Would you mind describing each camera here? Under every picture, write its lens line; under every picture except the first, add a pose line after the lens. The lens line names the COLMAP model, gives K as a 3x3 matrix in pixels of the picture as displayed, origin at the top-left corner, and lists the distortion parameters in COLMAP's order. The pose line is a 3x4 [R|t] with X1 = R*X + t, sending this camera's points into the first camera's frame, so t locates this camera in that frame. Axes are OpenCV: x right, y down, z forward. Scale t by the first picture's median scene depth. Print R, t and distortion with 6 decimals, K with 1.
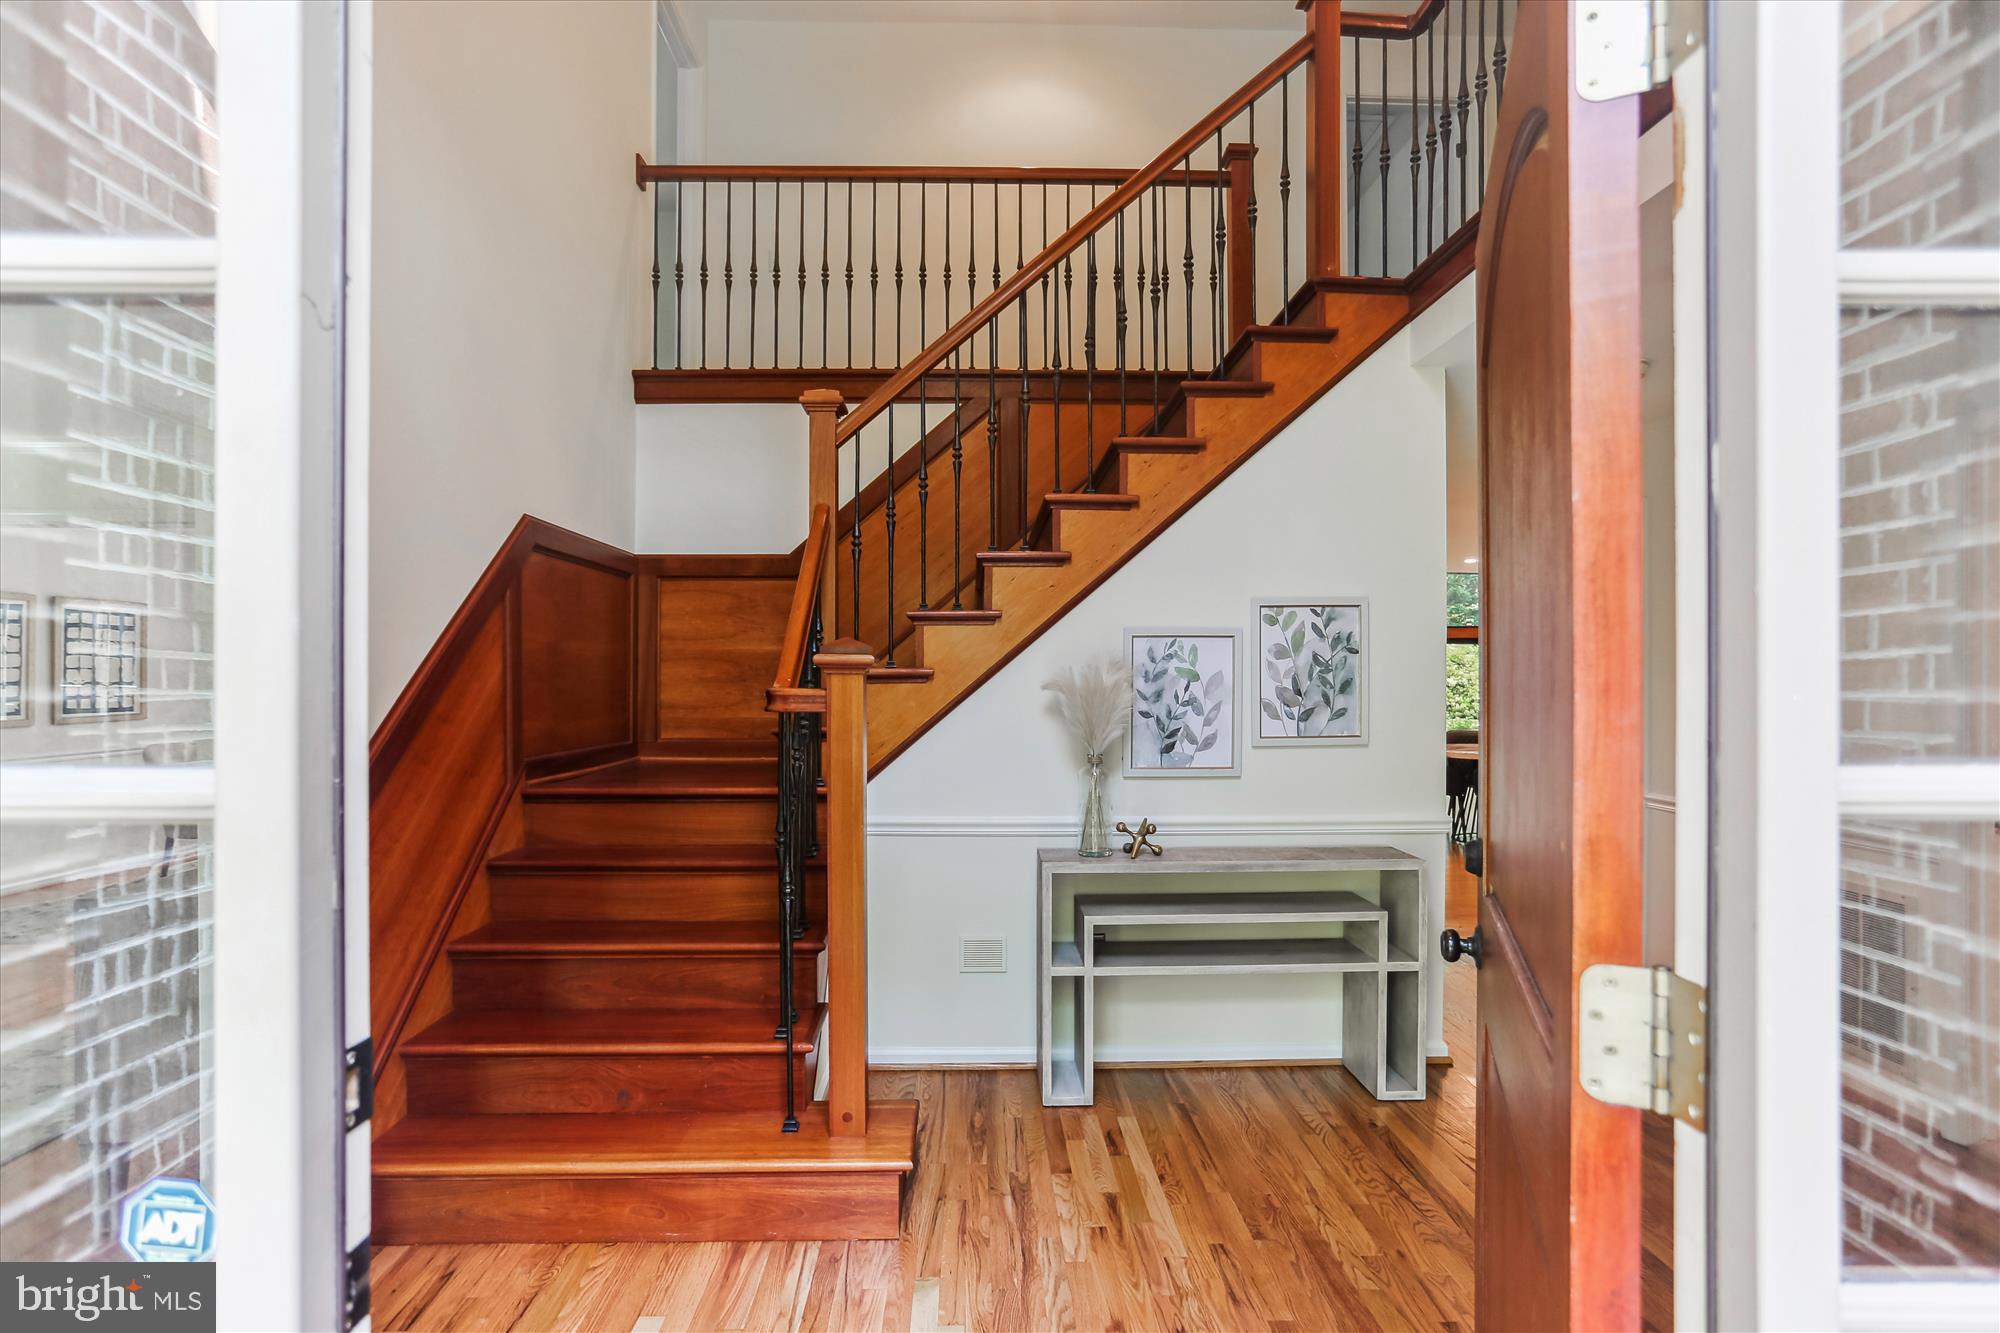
lens RADIAL K [[953.8, 0, 985.5], [0, 953.8, 682.7], [0, 0, 1]] dist [-0.021192, 0.000699]
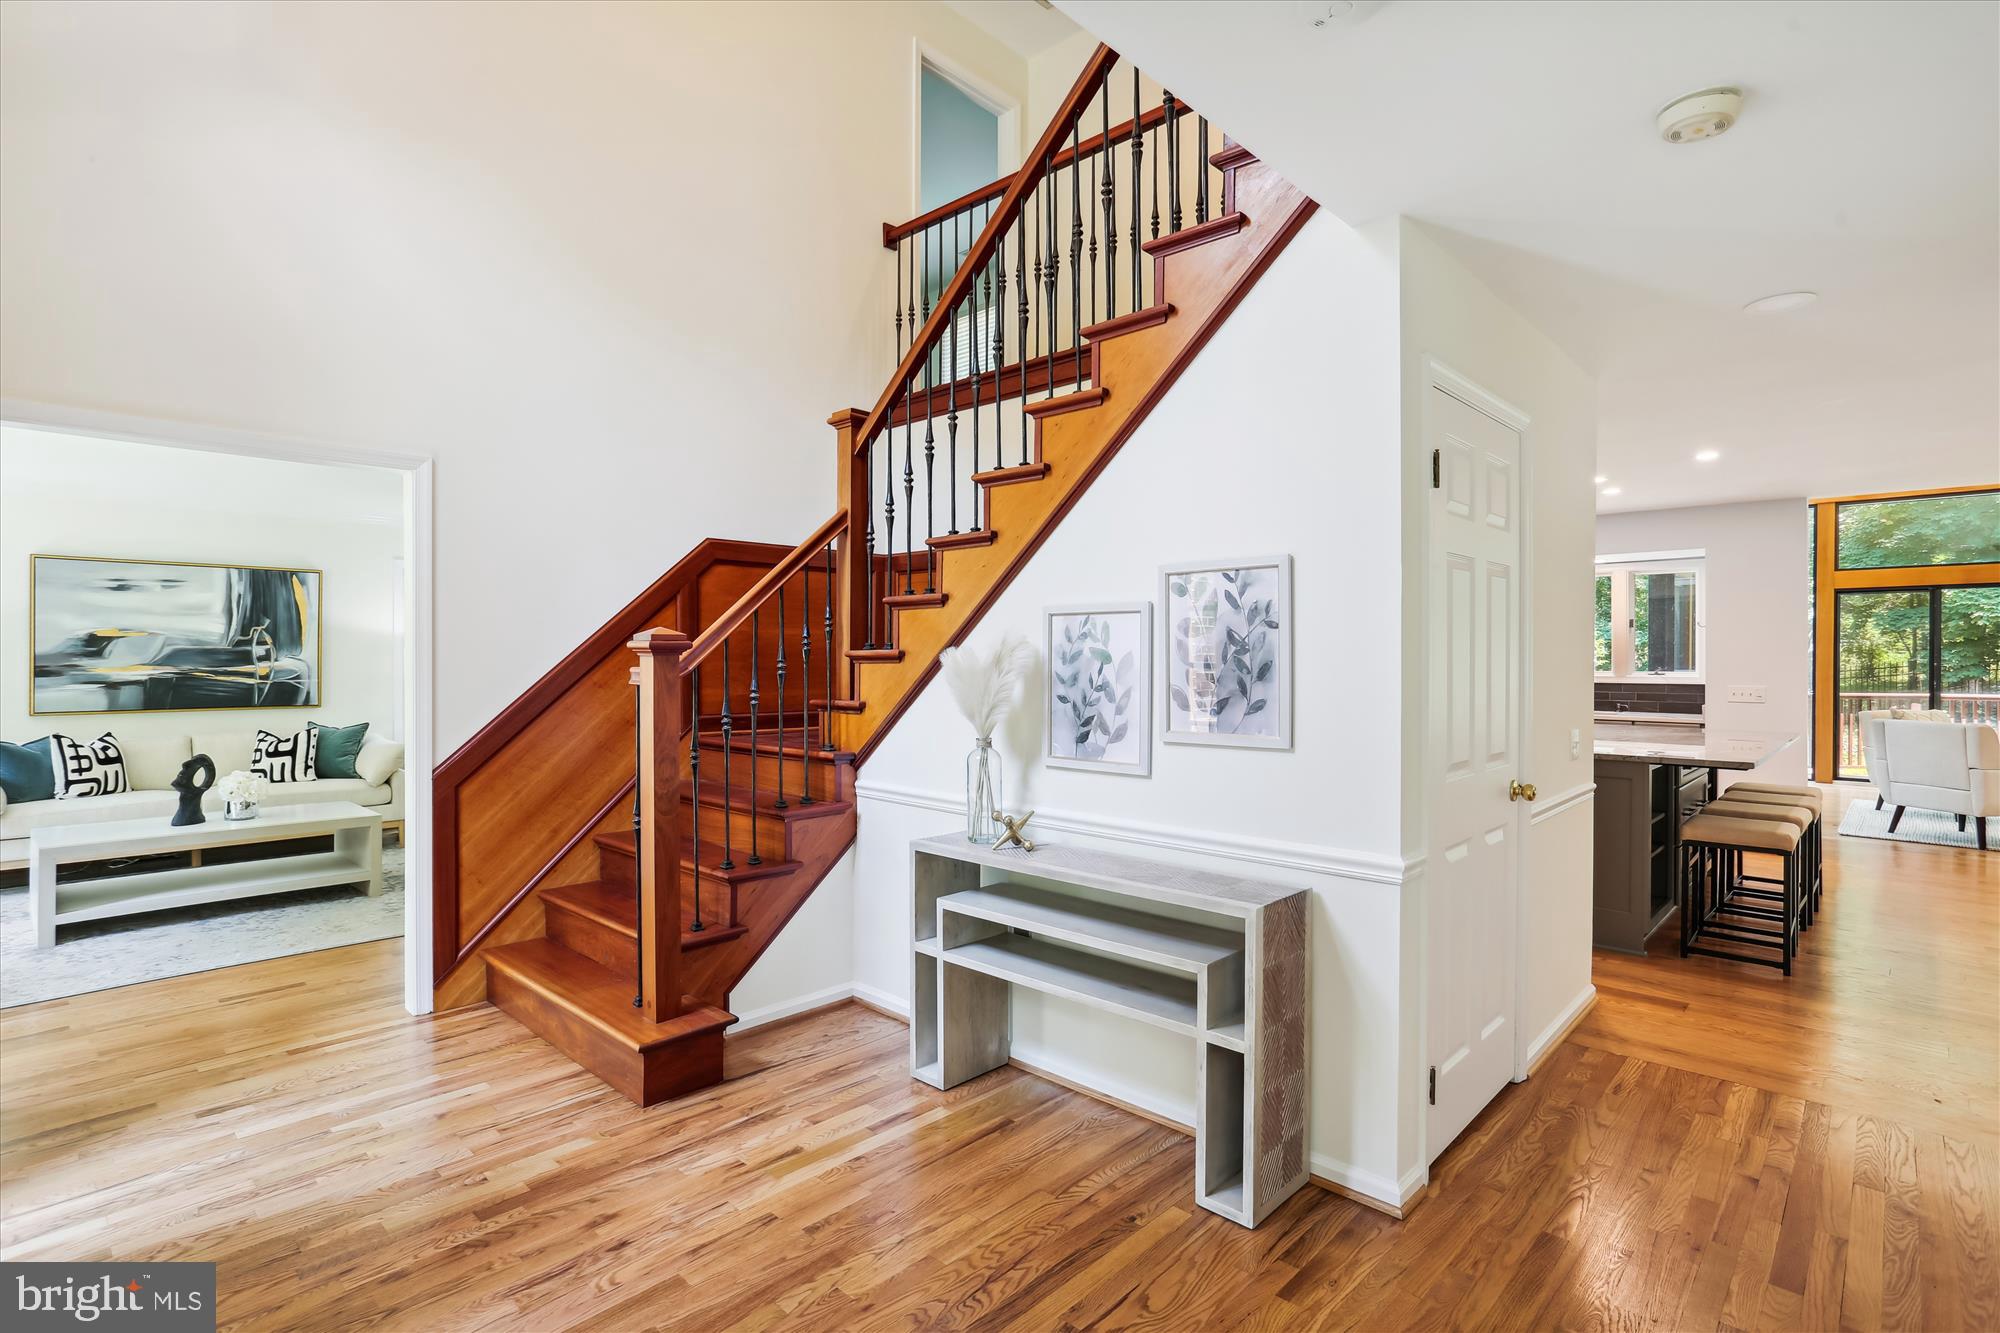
lens RADIAL K [[953.8, 0, 962.3], [0, 953.8, 653.8], [0, 0, 1]] dist [-0.021192, 0.000699]
pose [[0.700551, 0.000174, -0.713603, 0.755541], [-0.000069, 1.000000, 0.000176, -0.010587], [0.713603, -0.000074, 0.700551, 0.288110]]
